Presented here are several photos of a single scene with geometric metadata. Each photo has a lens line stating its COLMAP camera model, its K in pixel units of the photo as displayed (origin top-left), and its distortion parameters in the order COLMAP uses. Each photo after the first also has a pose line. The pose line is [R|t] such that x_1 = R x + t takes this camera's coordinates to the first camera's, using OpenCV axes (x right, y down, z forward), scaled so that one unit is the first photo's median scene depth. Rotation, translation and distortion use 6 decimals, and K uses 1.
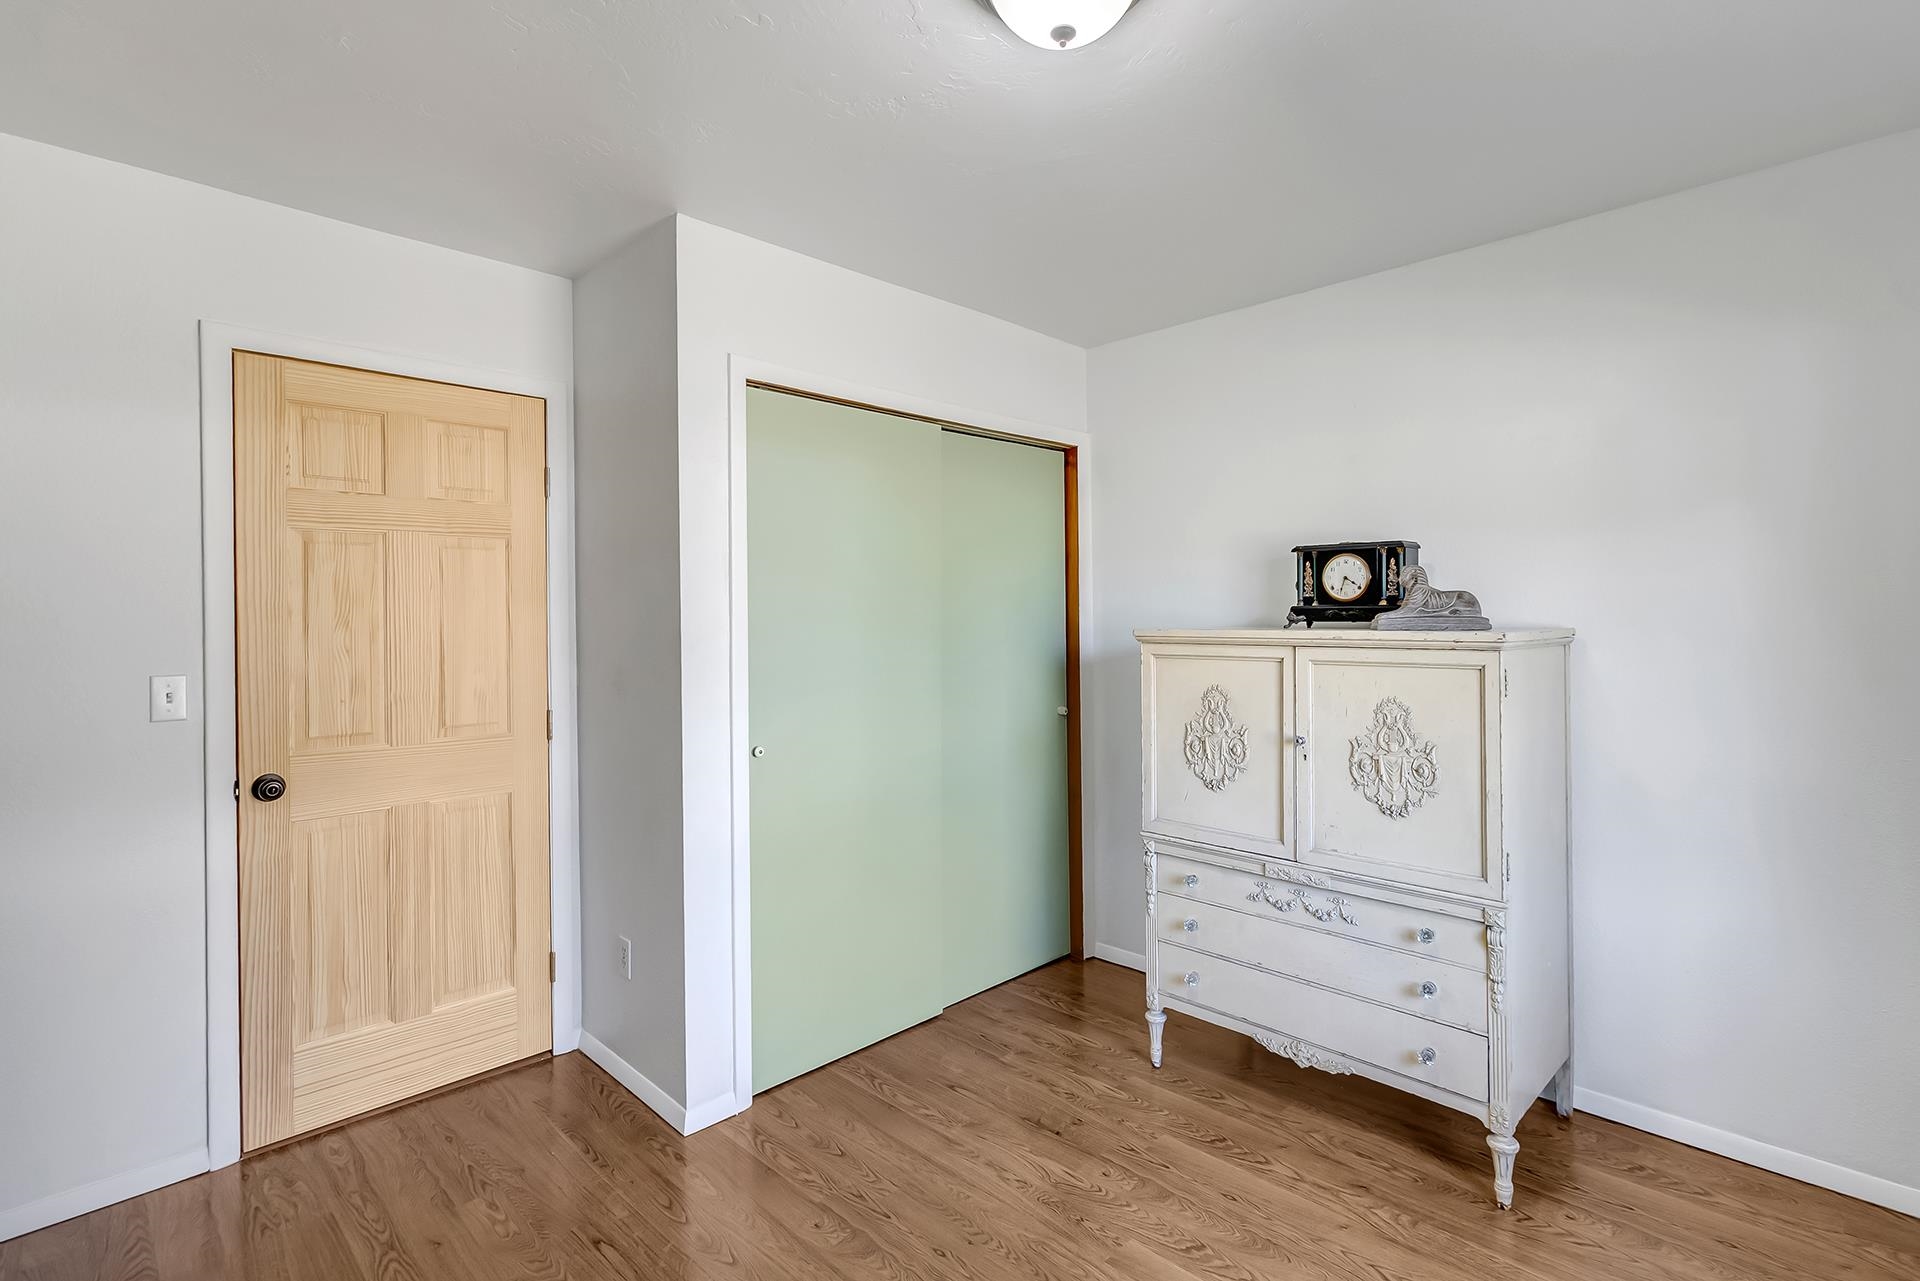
lens RADIAL K [[940.9, 0, 955.3], [0, 940.9, 619.0], [0, 0, 1]] dist [0.000774, -0.000016]
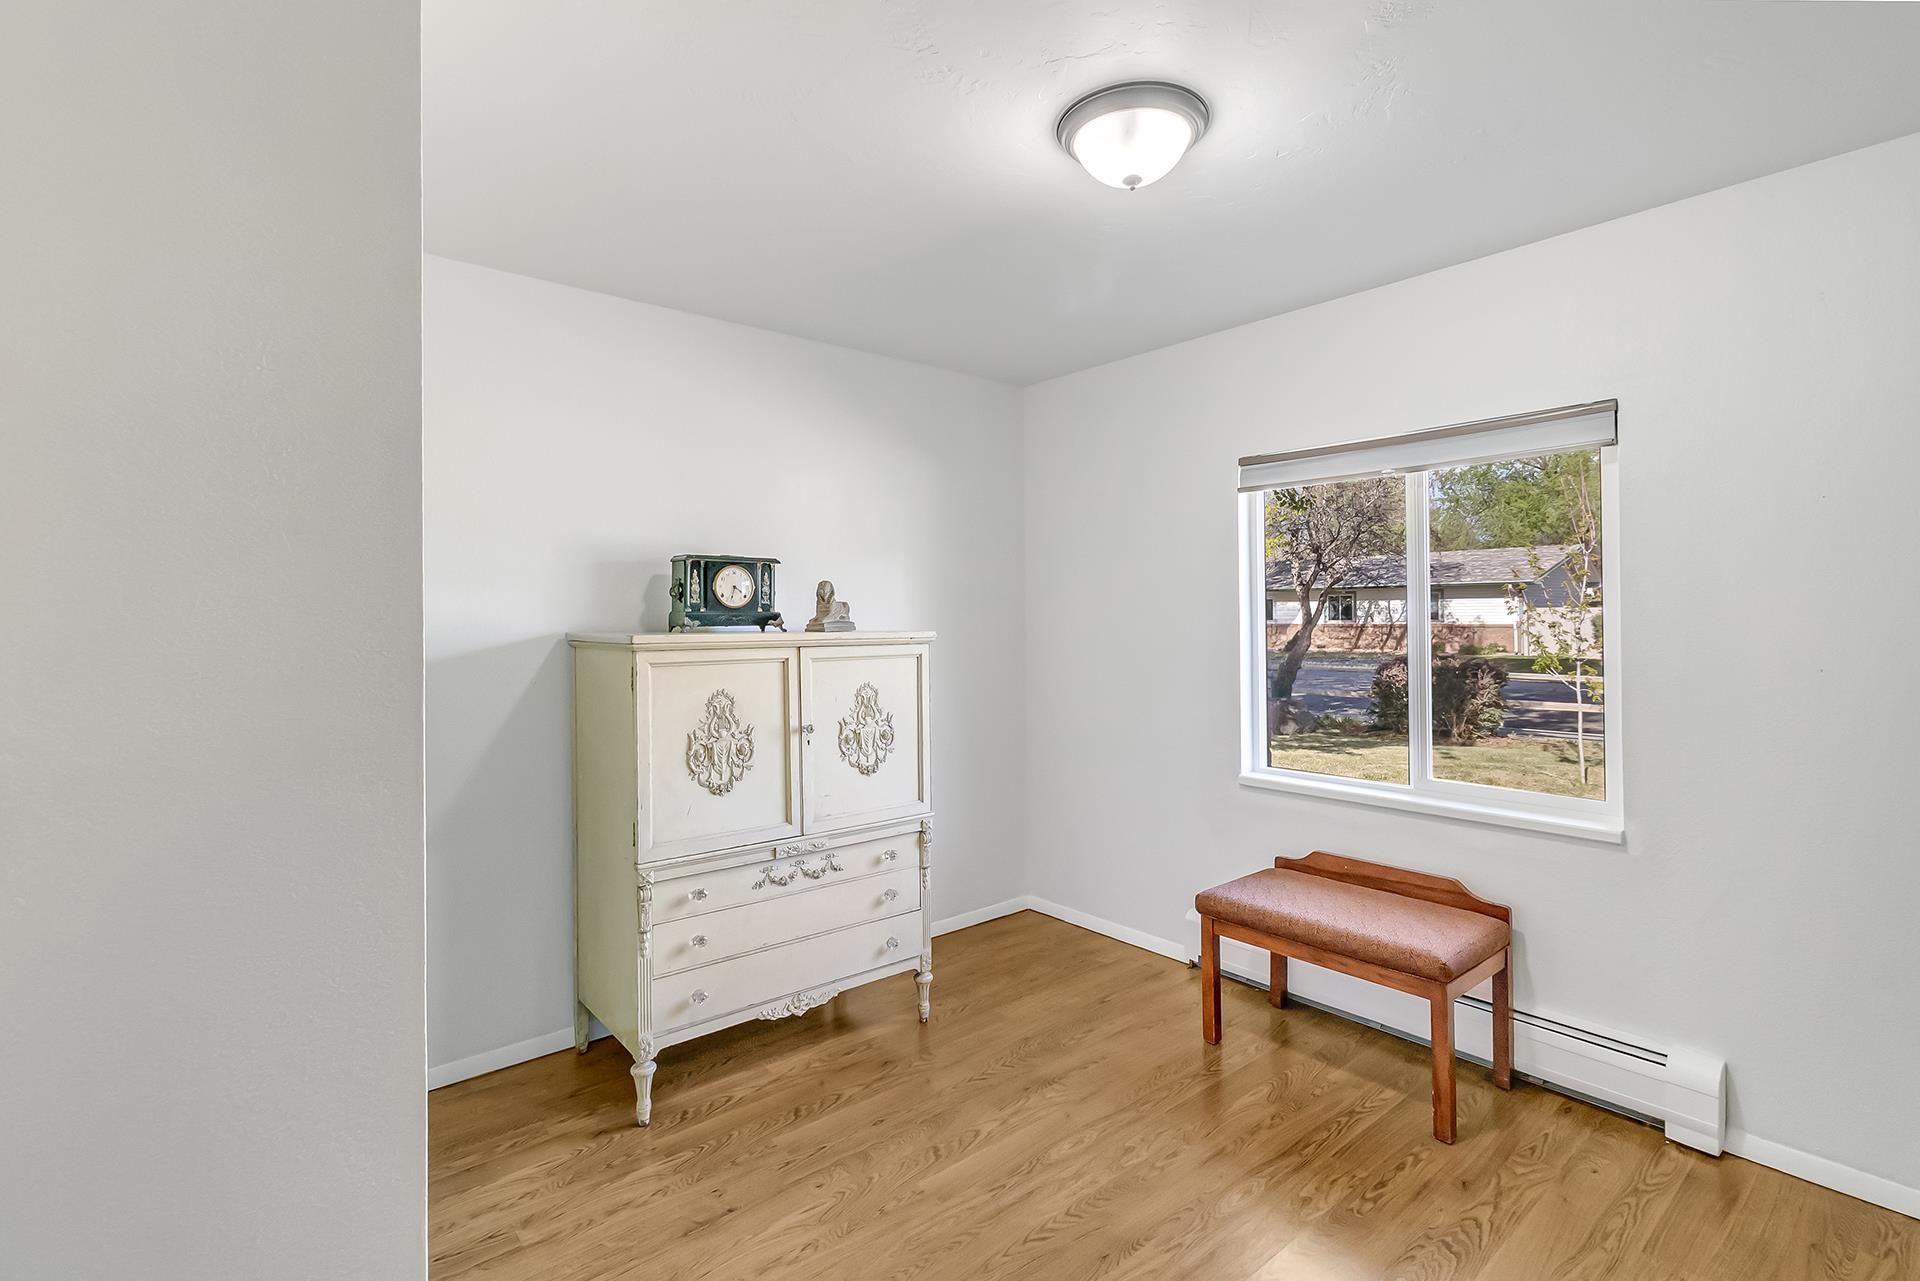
lens RADIAL K [[912.8, 0, 965.6], [0, 912.8, 614.9], [0, 0, 1]] dist [0.001032, 0.000633]
pose [[0.057690, 0.005146, 0.998321, -0.724803], [0.006567, 0.999963, -0.005534, -0.002810], [-0.998313, 0.006876, 0.057654, 0.725008]]
